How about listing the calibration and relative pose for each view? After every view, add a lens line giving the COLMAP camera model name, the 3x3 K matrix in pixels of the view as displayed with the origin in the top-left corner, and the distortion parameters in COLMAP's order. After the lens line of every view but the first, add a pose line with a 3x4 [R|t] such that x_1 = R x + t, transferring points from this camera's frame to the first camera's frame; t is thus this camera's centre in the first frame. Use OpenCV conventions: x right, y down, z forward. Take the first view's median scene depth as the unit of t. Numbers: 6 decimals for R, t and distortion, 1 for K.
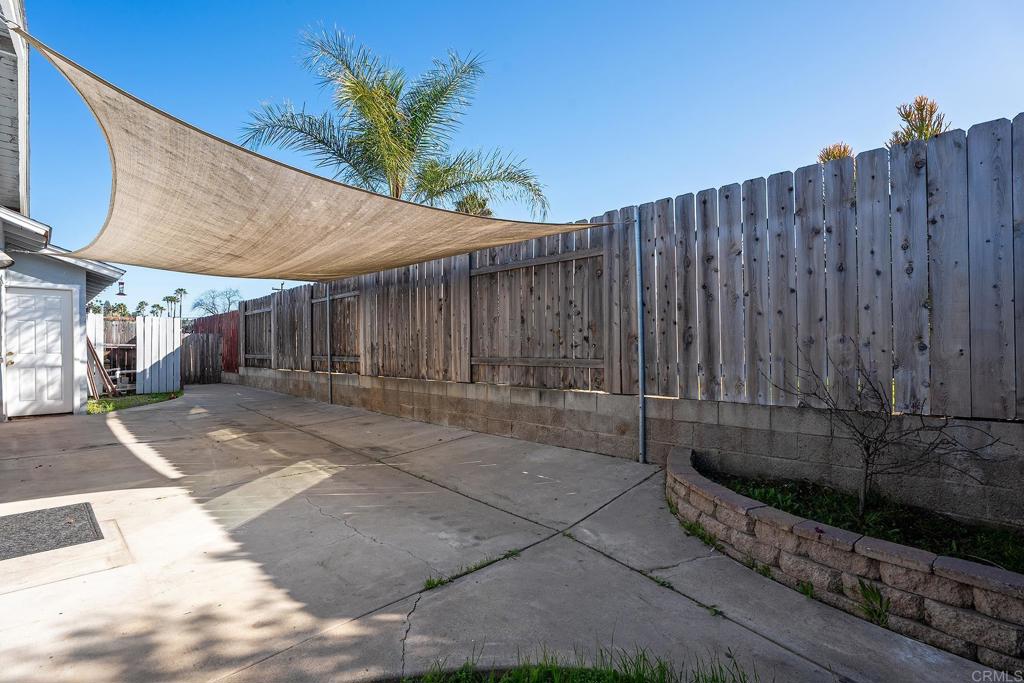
lens RADIAL K [[462.5, 0, 512.0], [0, 462.5, 341.5], [0, 0, 1]] dist [-0.048409, 0.015710]
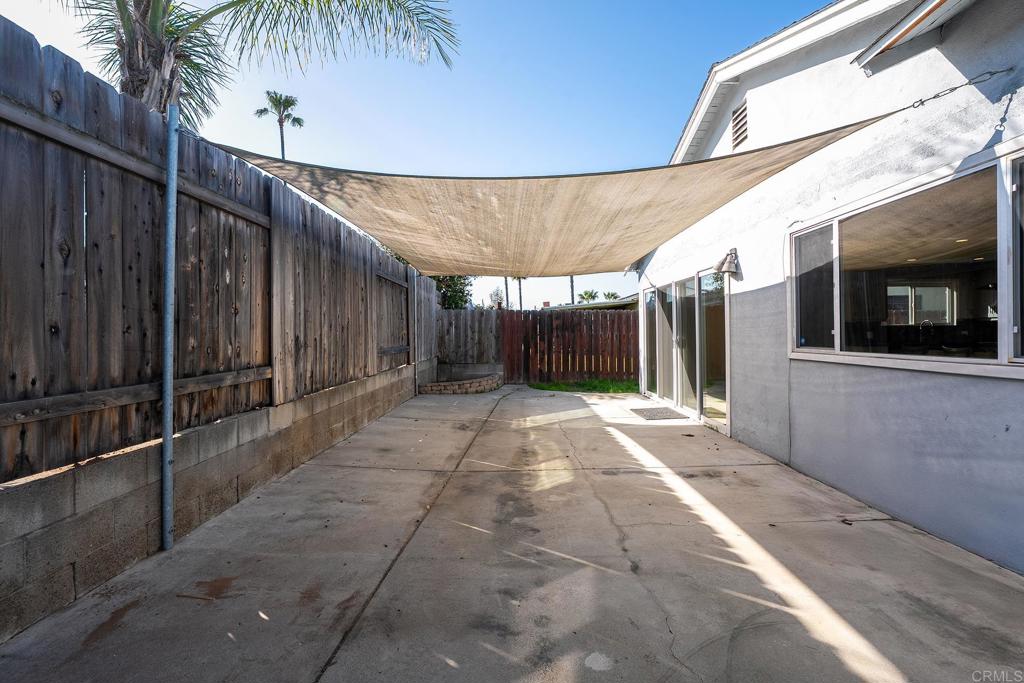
lens RADIAL K [[462.5, 0, 512.0], [0, 462.5, 341.5], [0, 0, 1]] dist [-0.048409, 0.015710]
pose [[-0.687788, 0.002353, 0.725908, -1.070197], [0.005321, 0.999984, 0.001800, 0.013101], [-0.725892, 0.005101, -0.687790, 1.490544]]
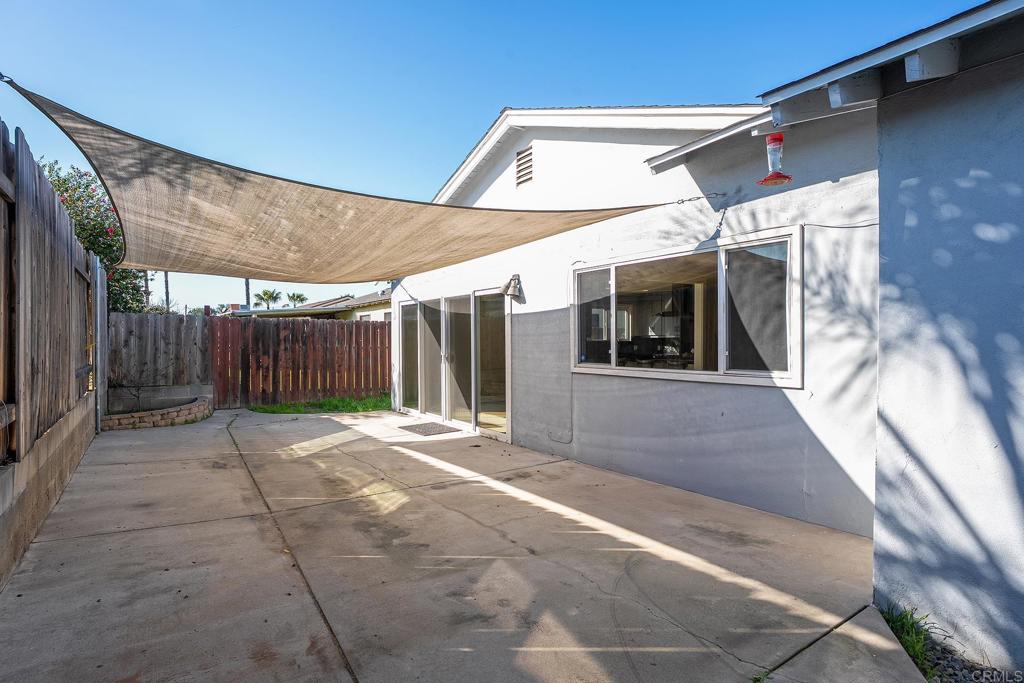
lens RADIAL K [[531.9, 0, 512.0], [0, 531.9, 341.5], [0, 0, 1]] dist [-0.054934, 0.039764]
pose [[-0.981347, 0.009413, 0.192014, -0.944184], [0.006971, 0.999886, -0.013387, -0.000583], [-0.192118, -0.011799, -0.981301, 1.686775]]
